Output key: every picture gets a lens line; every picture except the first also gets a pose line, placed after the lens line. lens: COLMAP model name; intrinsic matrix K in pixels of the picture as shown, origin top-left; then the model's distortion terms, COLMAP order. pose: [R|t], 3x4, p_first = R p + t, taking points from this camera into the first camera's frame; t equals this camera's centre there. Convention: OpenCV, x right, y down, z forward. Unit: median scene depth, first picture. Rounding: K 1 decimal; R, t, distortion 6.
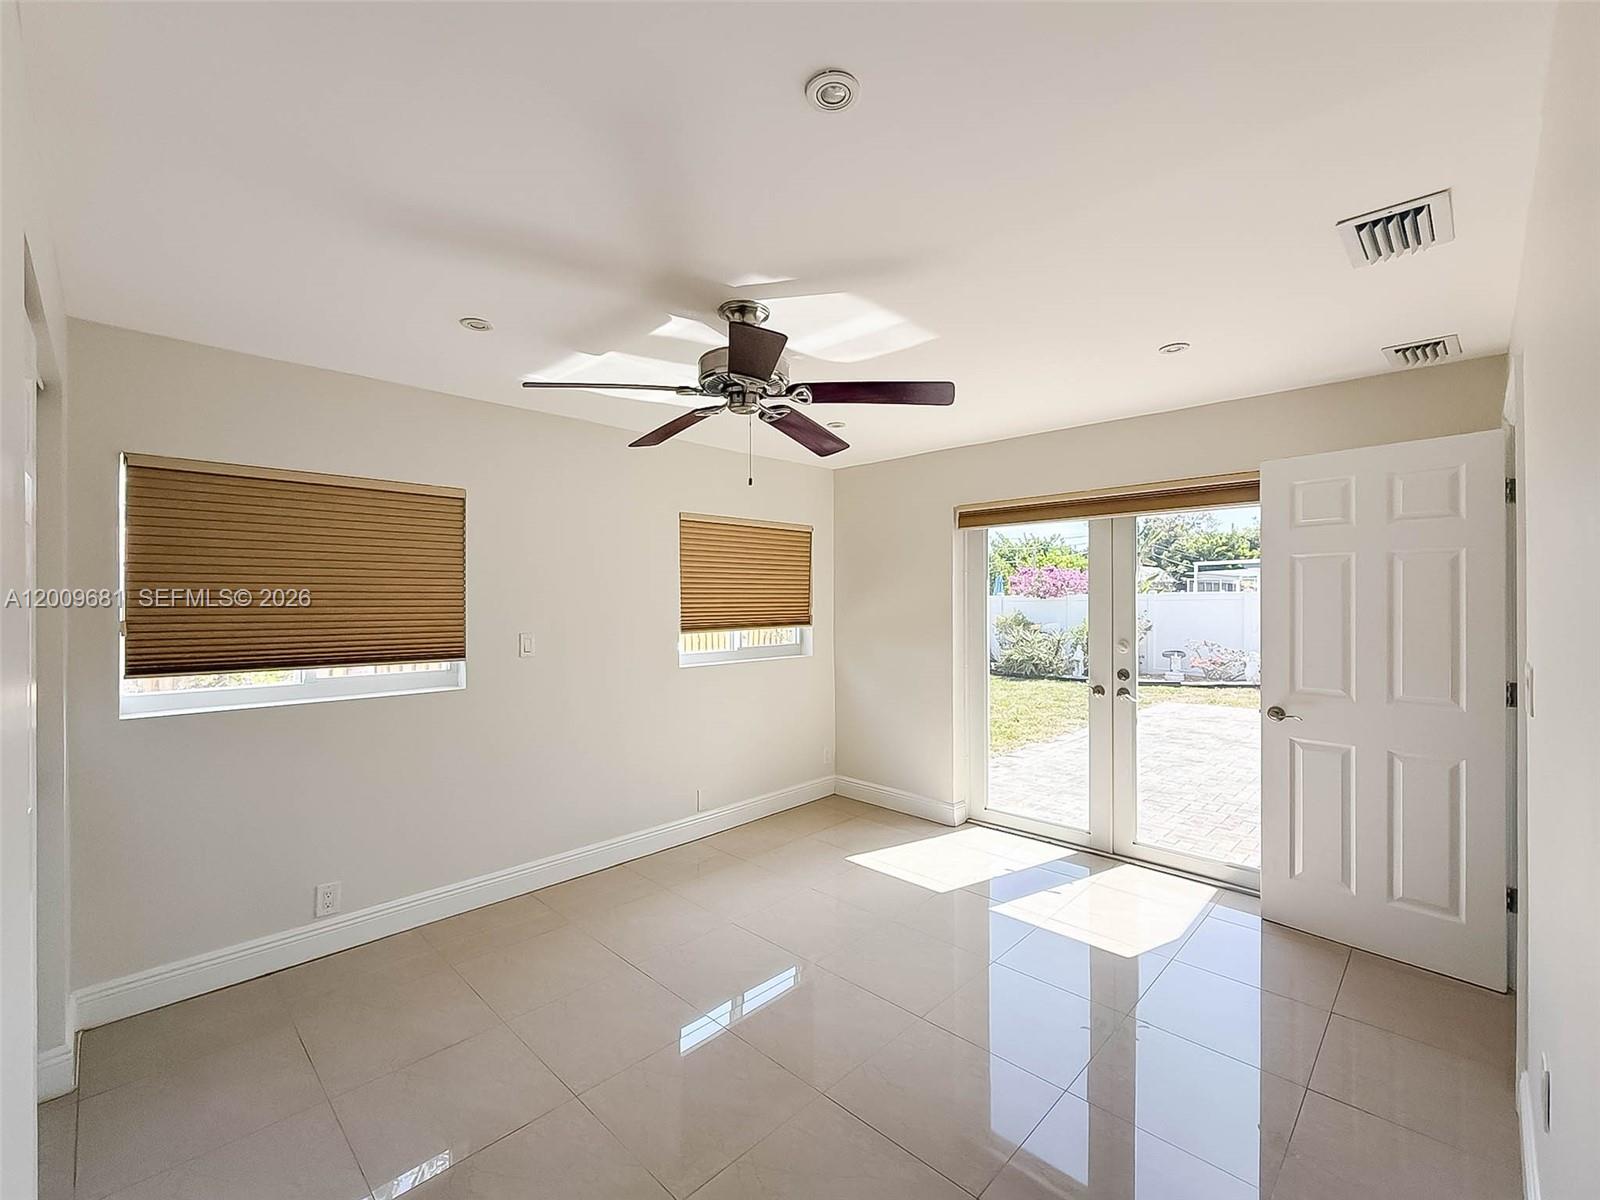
lens RADIAL K [[692.5, 0, 800.0], [0, 692.5, 600.0], [0, 0, 1]] dist [-0.000411, -0.000092]
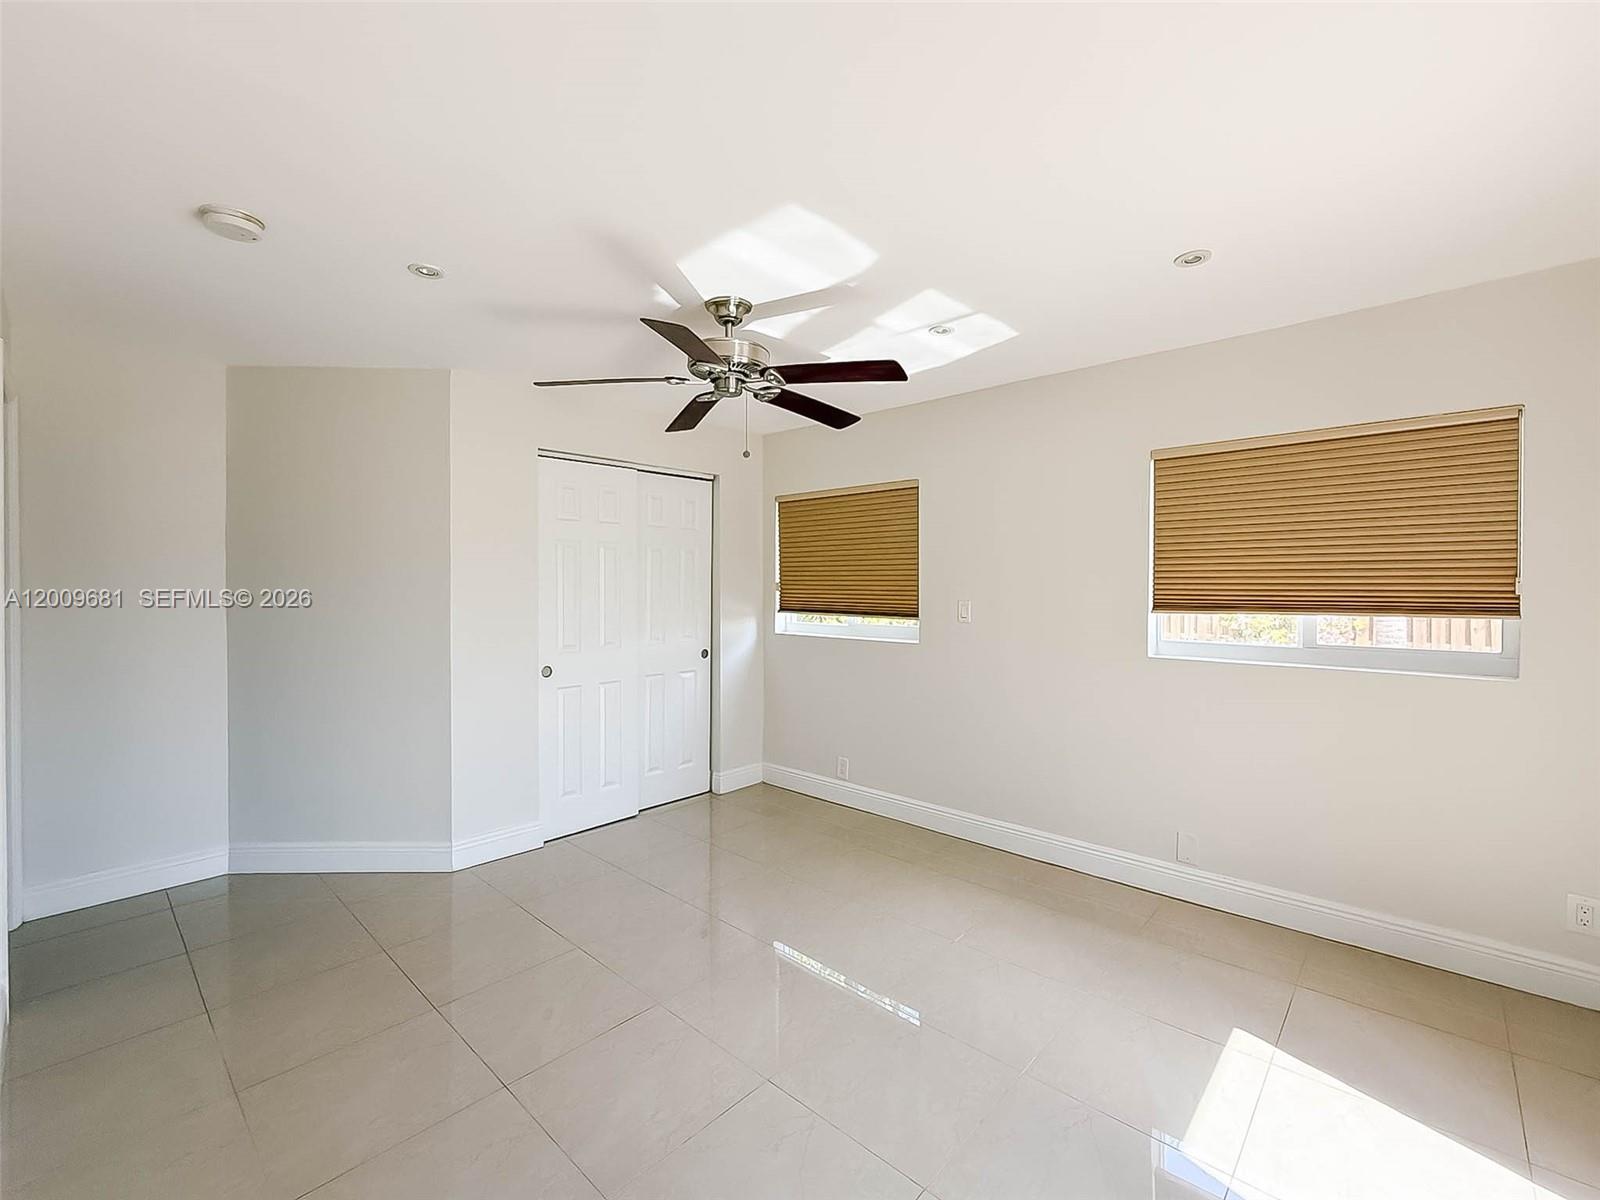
lens RADIAL K [[685.0, 0, 795.2], [0, 685.0, 583.3], [0, 0, 1]] dist [0.000416, -0.000008]
pose [[0.030965, 0.006424, -0.999500, 0.621805], [0.001307, 0.999978, 0.006467, 0.012947], [0.999520, -0.001506, 0.030956, 0.653380]]
